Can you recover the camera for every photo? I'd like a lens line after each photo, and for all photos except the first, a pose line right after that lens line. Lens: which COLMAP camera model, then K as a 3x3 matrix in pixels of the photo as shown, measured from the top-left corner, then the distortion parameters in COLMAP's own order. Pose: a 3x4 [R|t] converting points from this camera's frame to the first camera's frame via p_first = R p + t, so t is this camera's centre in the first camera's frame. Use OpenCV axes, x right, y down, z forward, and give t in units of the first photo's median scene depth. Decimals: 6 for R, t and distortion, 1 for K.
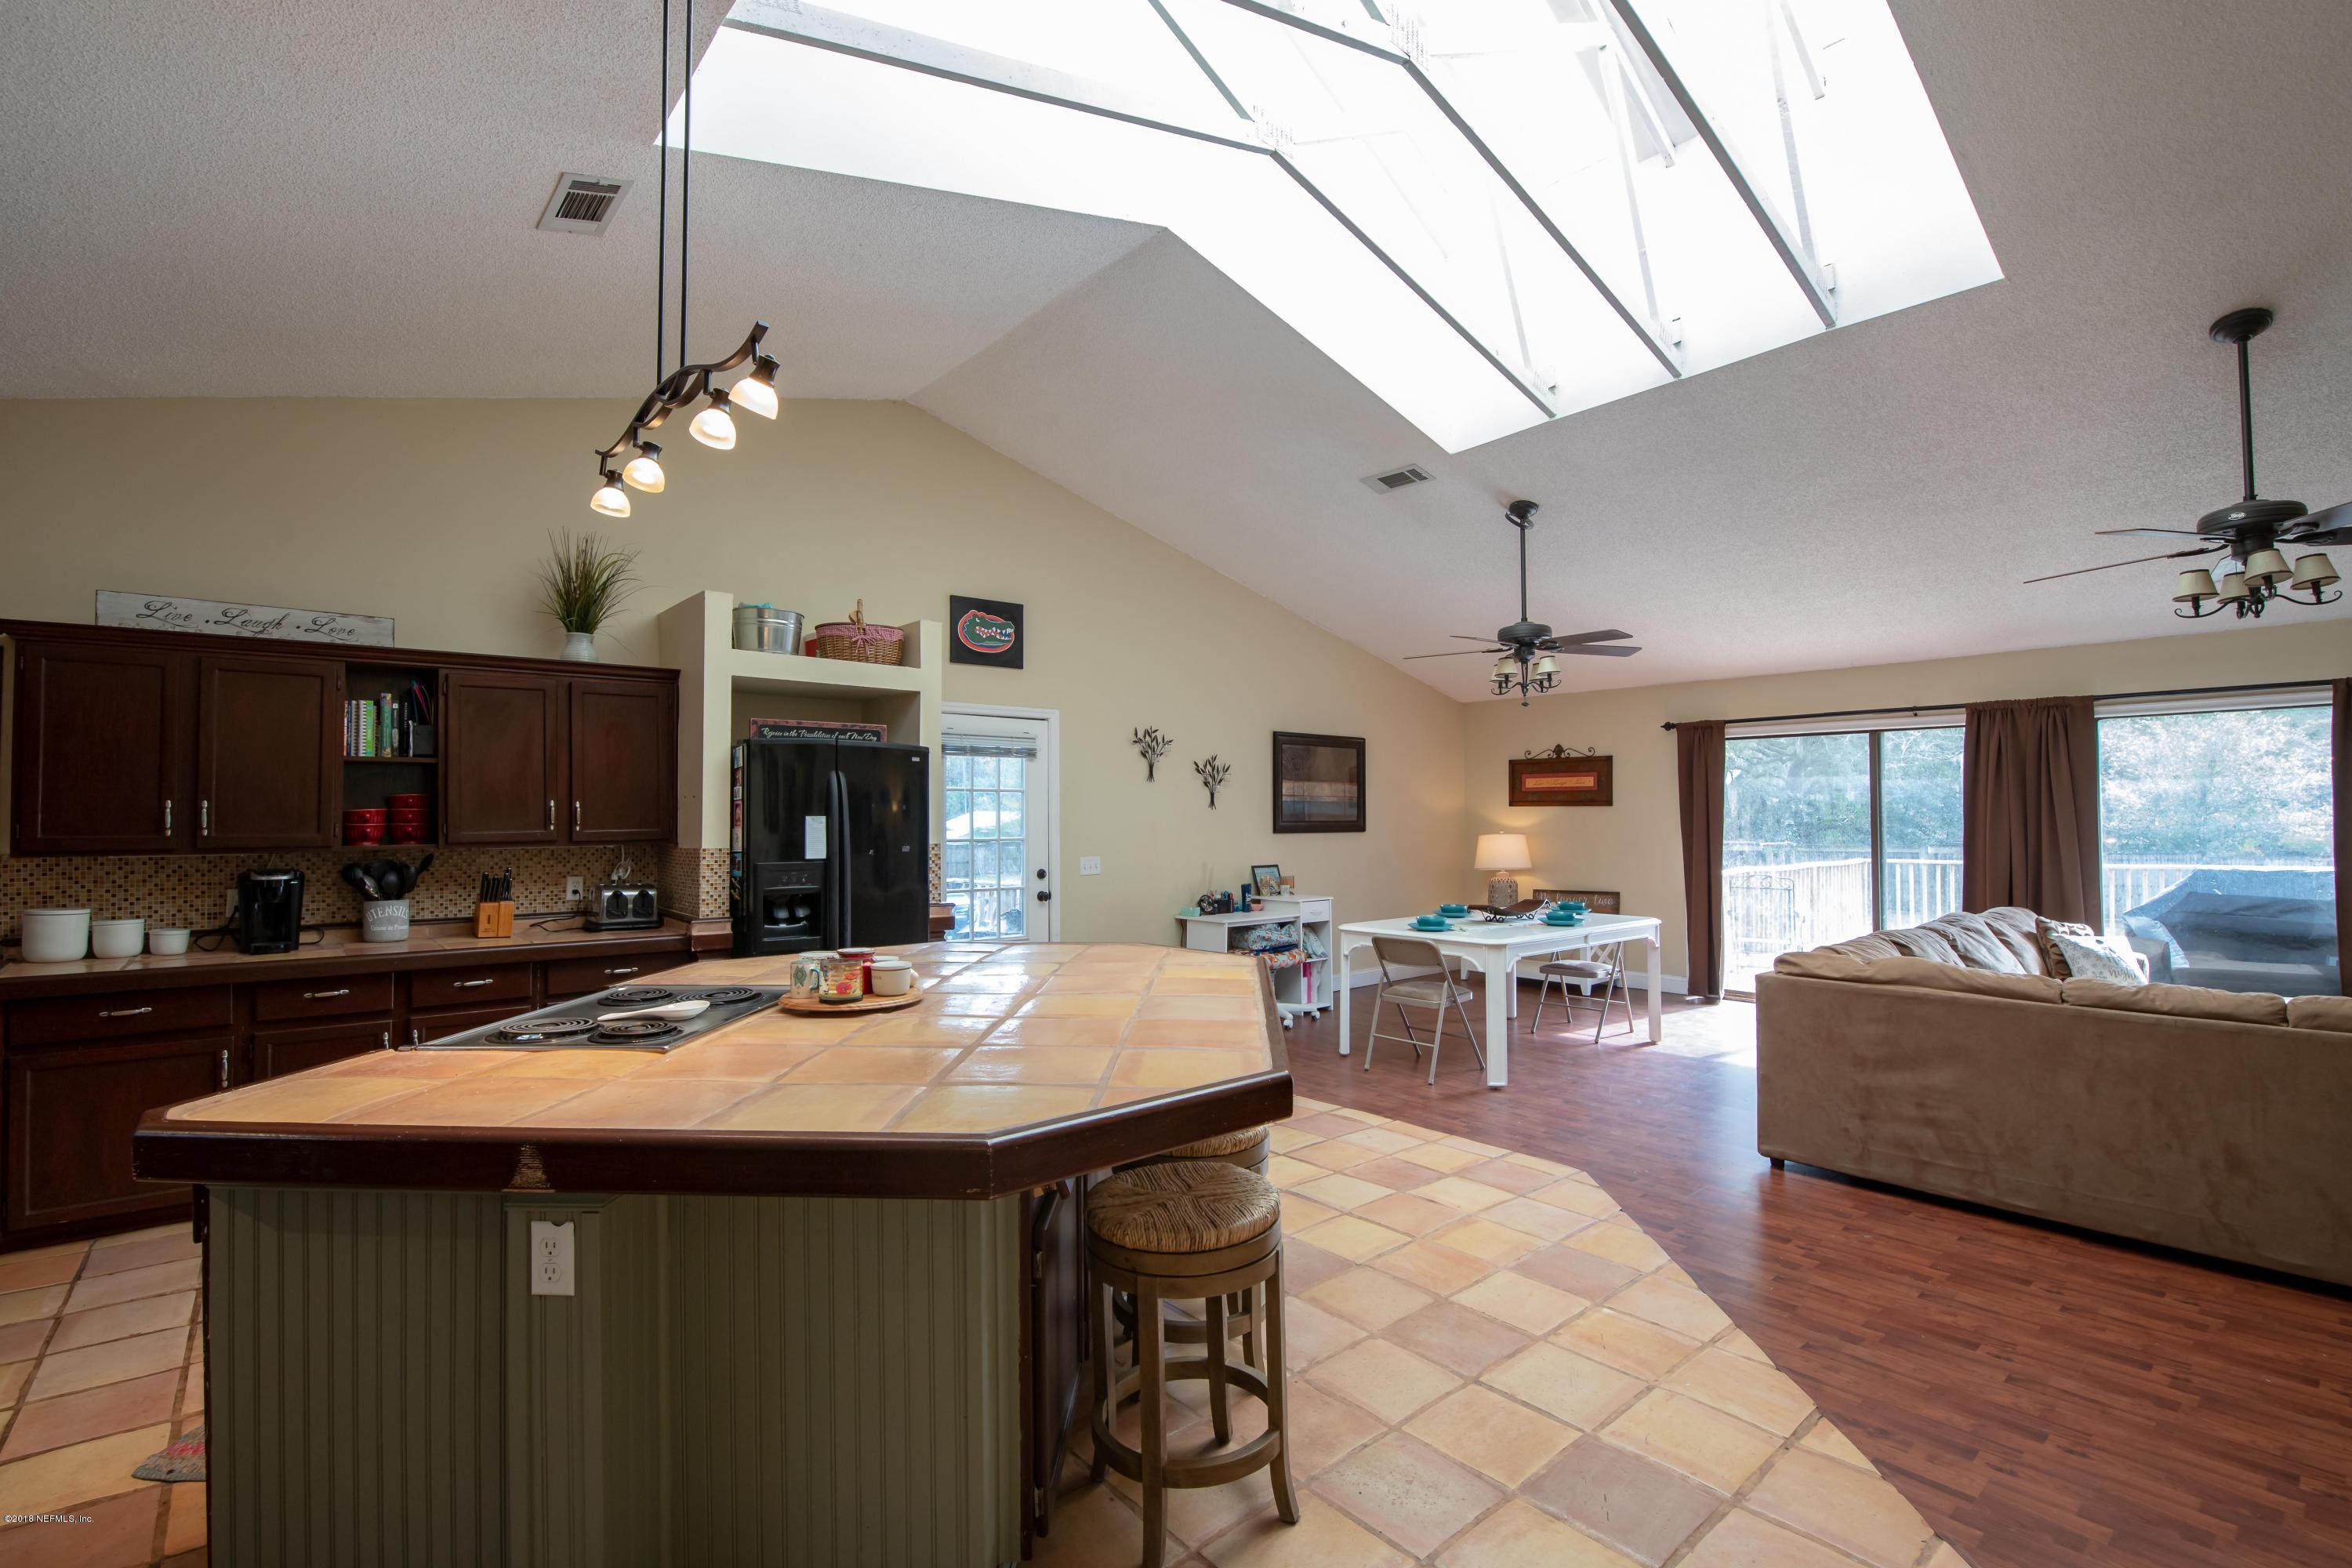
lens RADIAL K [[1030.6, 0, 1167.5], [0, 1030.6, 792.6], [0, 0, 1]] dist [-0.003849, -0.013284]
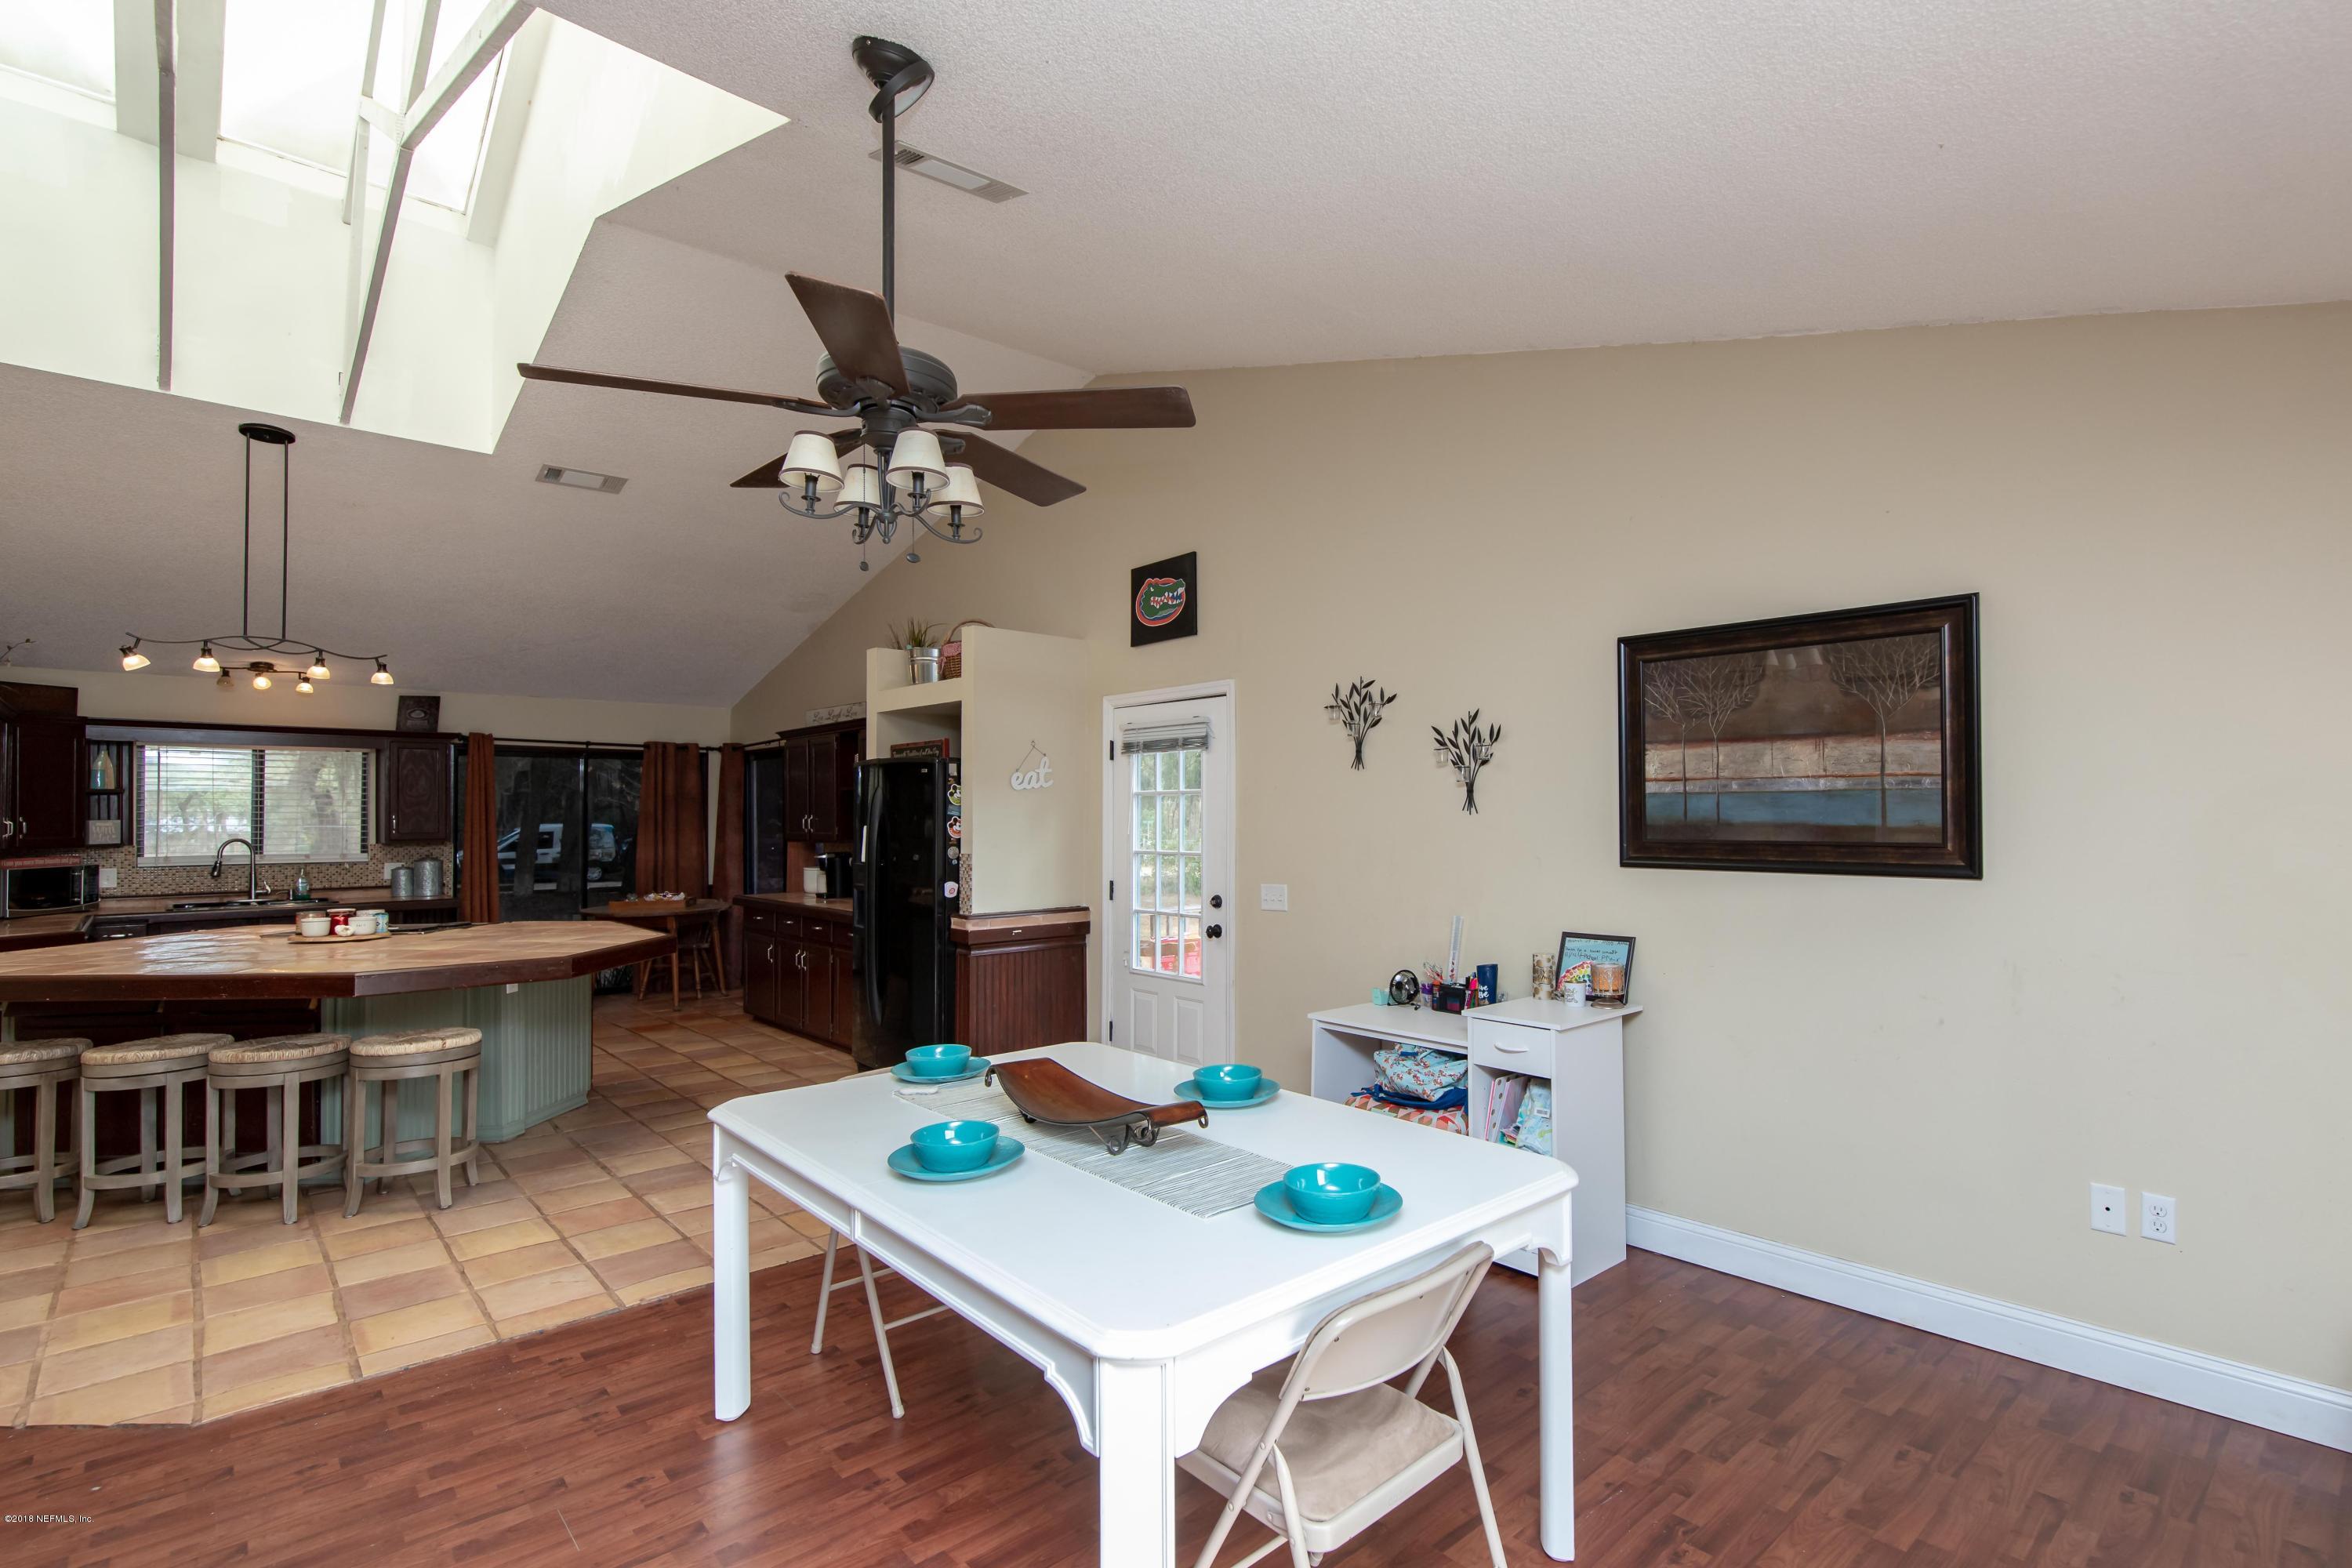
lens RADIAL K [[1121.7, 0, 1289.8], [0, 1121.7, 794.3], [0, 0, 1]] dist [-0.000072, 0.000268]
pose [[0.077773, -0.012595, -0.996892, 0.725726], [0.030811, 0.999473, -0.010224, 0.011135], [0.996495, -0.029920, 0.078120, 1.032889]]
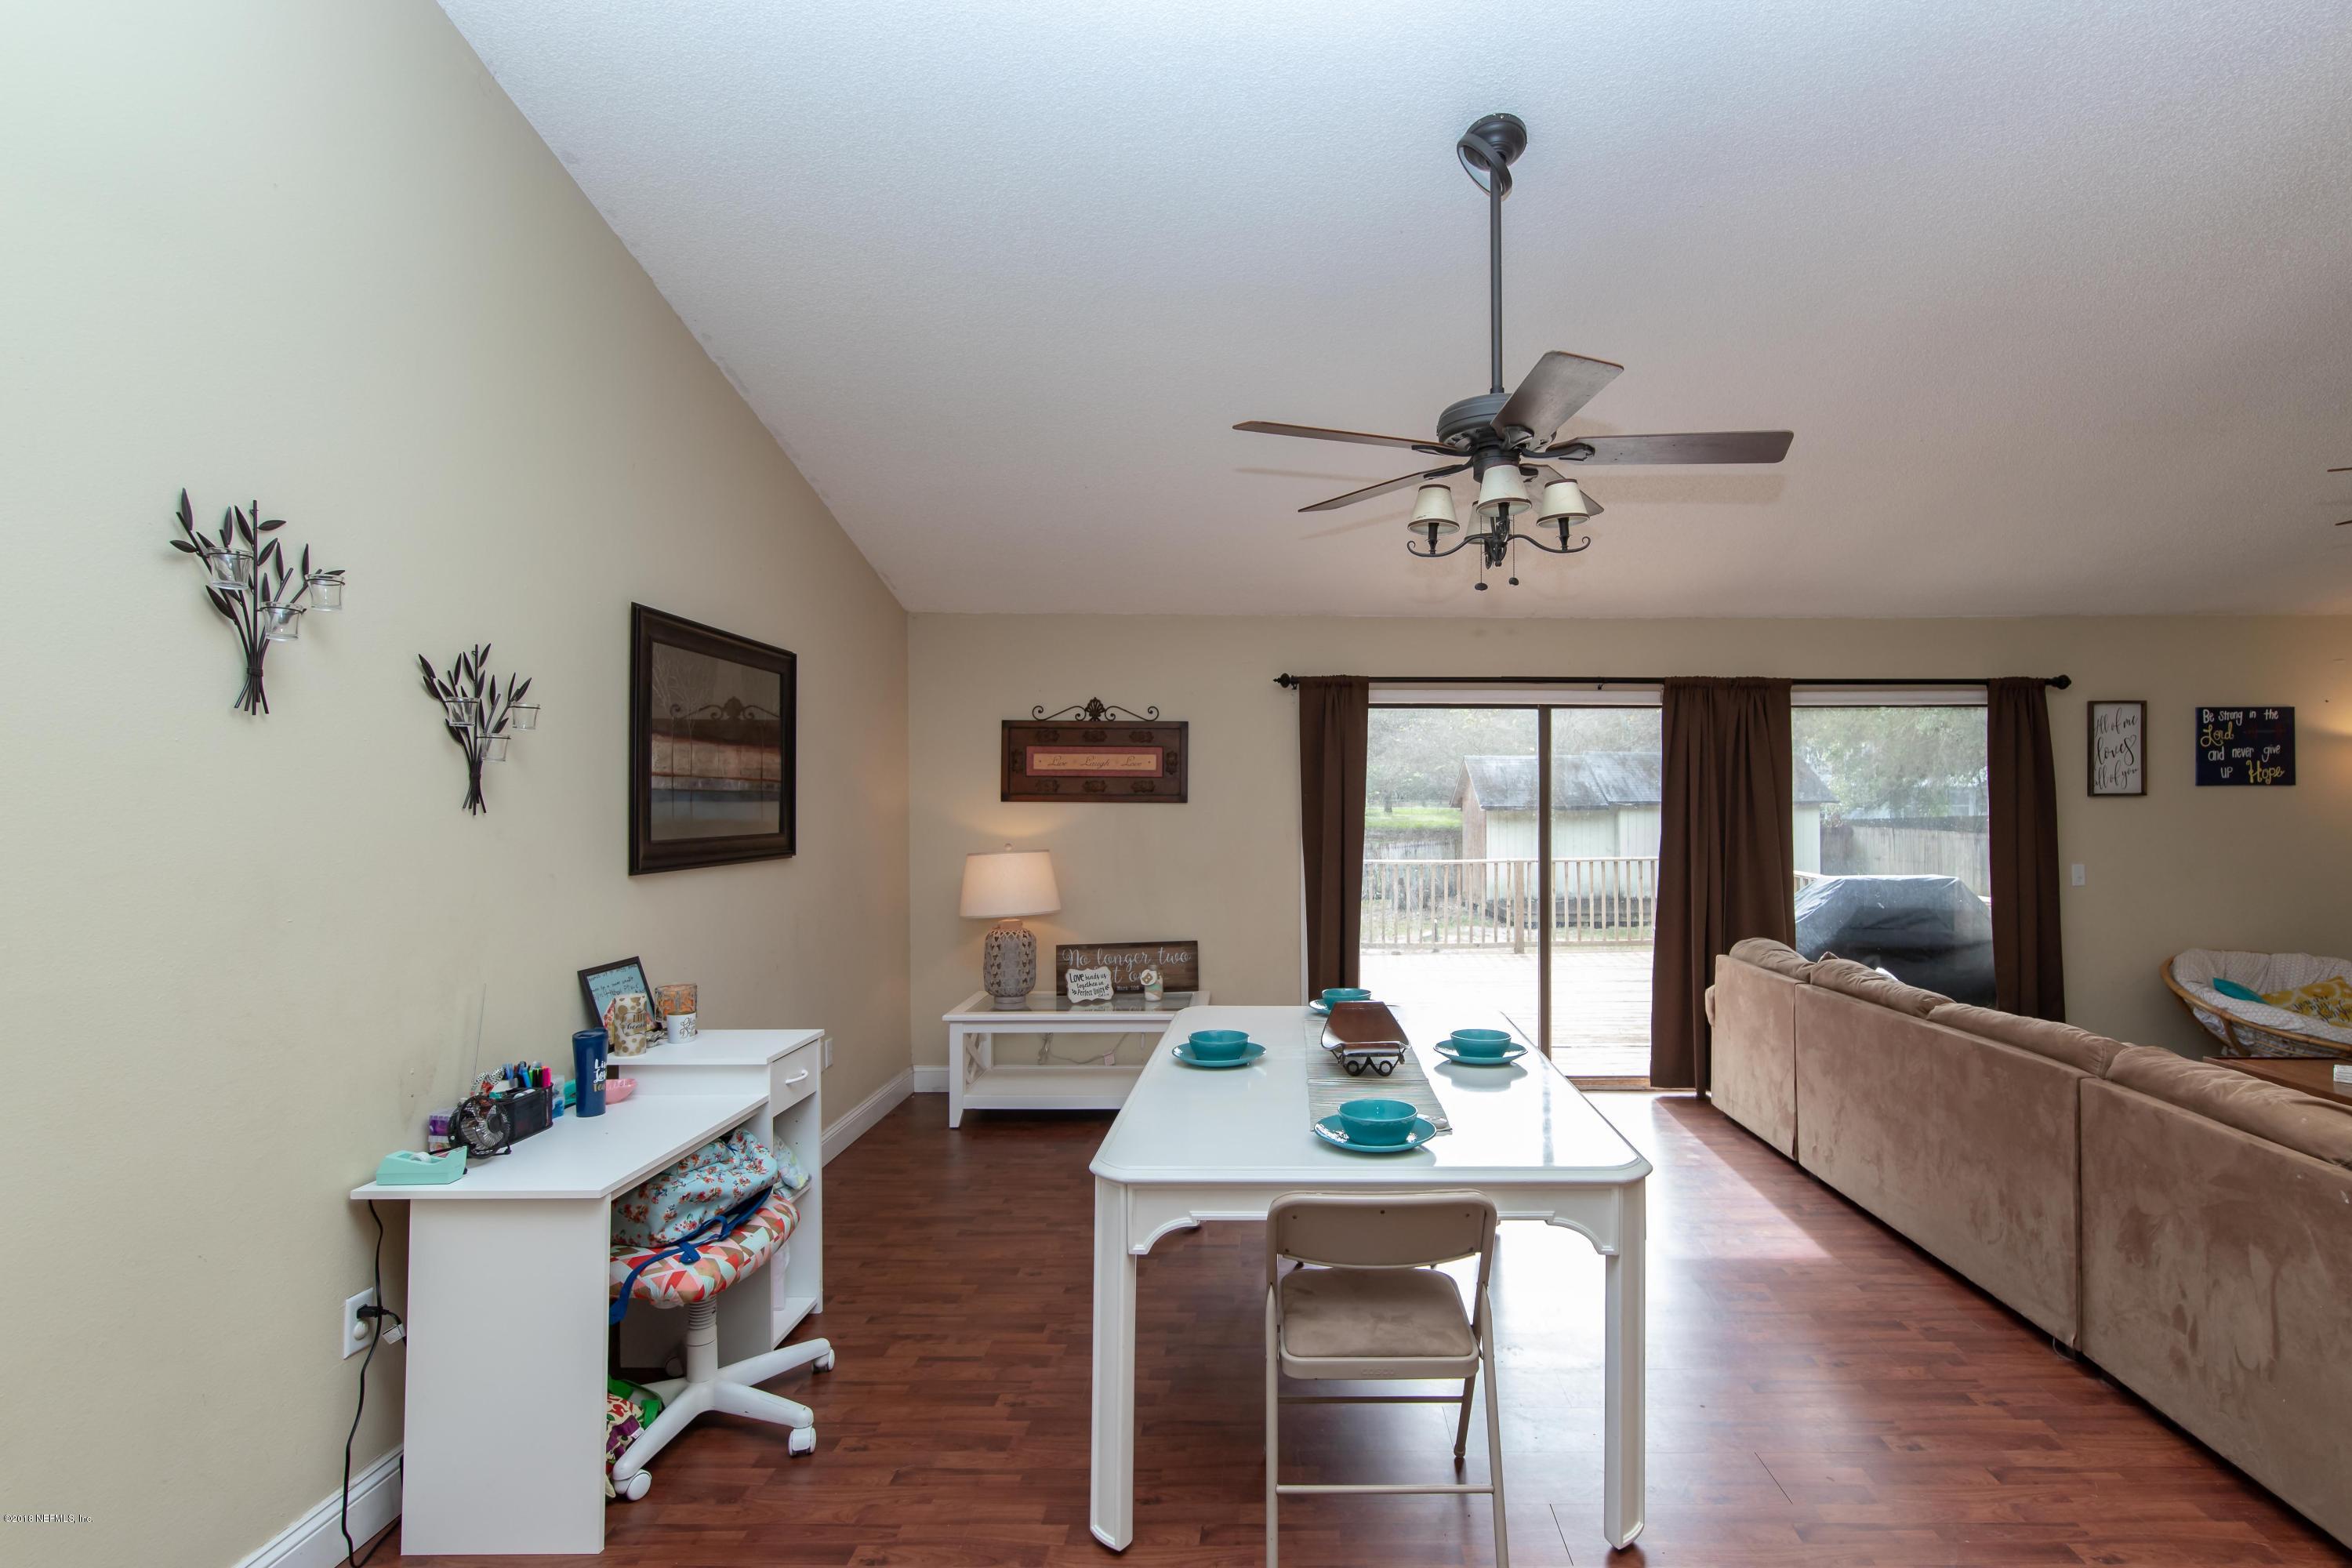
lens RADIAL K [[1131.3, 0, 1271.3], [0, 1131.3, 790.7], [0, 0, 1]] dist [-0.000689, -0.000127]
pose [[0.643244, 0.010717, 0.765586, -0.079031], [-0.020761, 0.999779, 0.003448, 0.003014], [-0.765379, -0.018113, 0.643325, 0.701746]]
